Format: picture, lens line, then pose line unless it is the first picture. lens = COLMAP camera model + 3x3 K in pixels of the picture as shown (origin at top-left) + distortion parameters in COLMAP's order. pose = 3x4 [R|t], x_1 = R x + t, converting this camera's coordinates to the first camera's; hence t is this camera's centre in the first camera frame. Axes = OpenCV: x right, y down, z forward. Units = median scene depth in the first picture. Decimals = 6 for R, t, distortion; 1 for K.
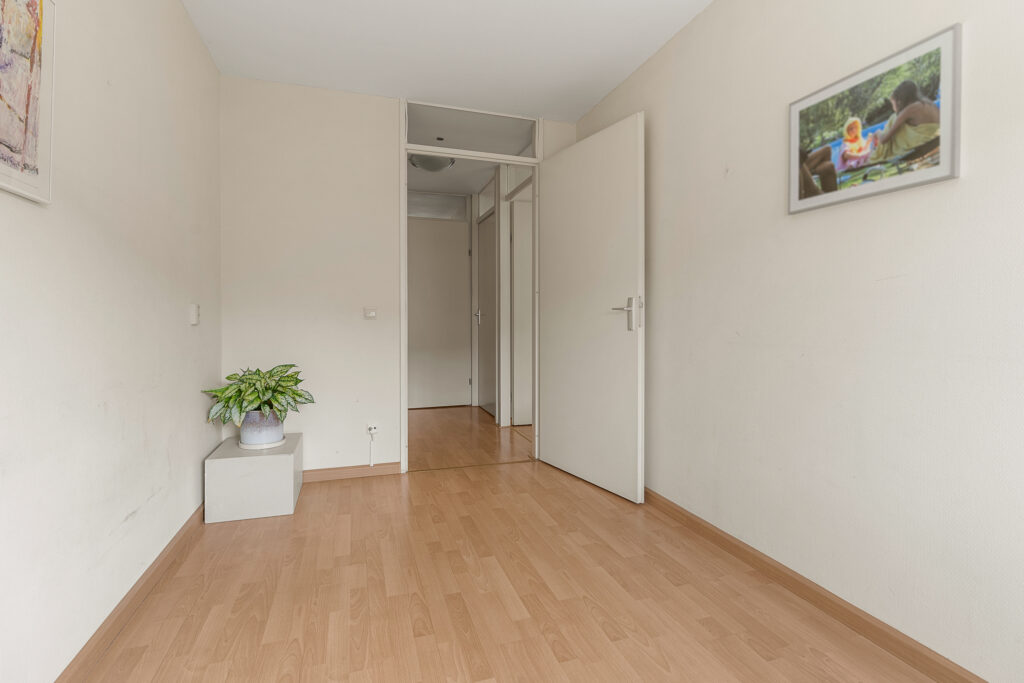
lens RADIAL K [[470.7, 0, 507.5], [0, 470.7, 329.9], [0, 0, 1]] dist [-0.001185, -0.000389]
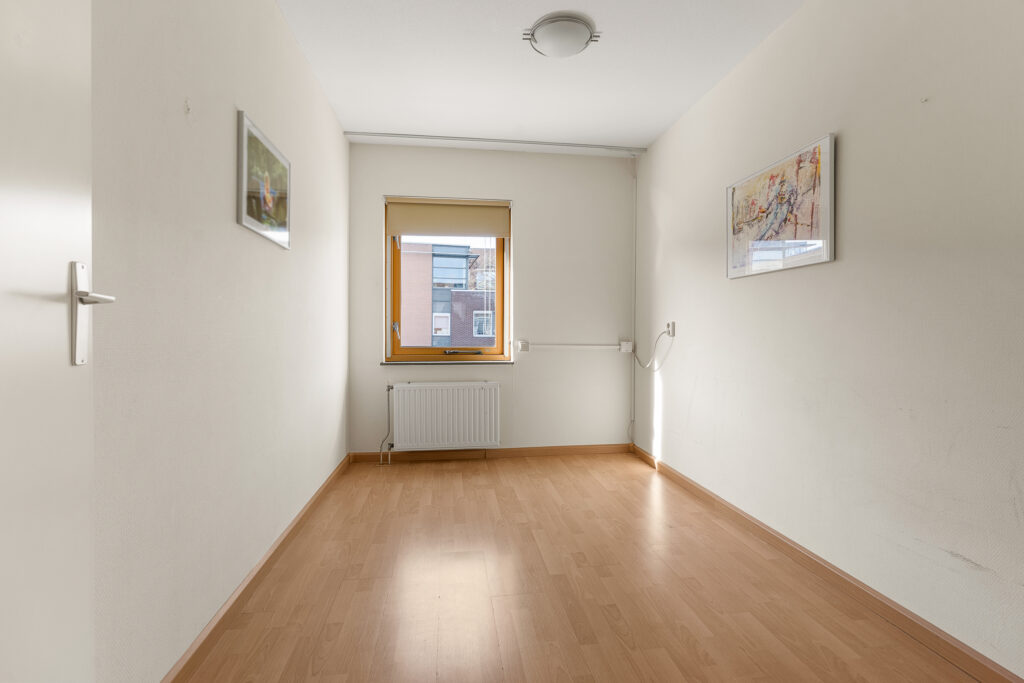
lens RADIAL K [[470.7, 0, 507.5], [0, 470.7, 329.9], [0, 0, 1]] dist [-0.001185, -0.000389]
pose [[-0.982080, -0.003955, 0.188424, -0.147036], [-0.000762, 0.999855, 0.017012, -0.044660], [-0.188464, 0.016564, -0.981940, 2.112449]]
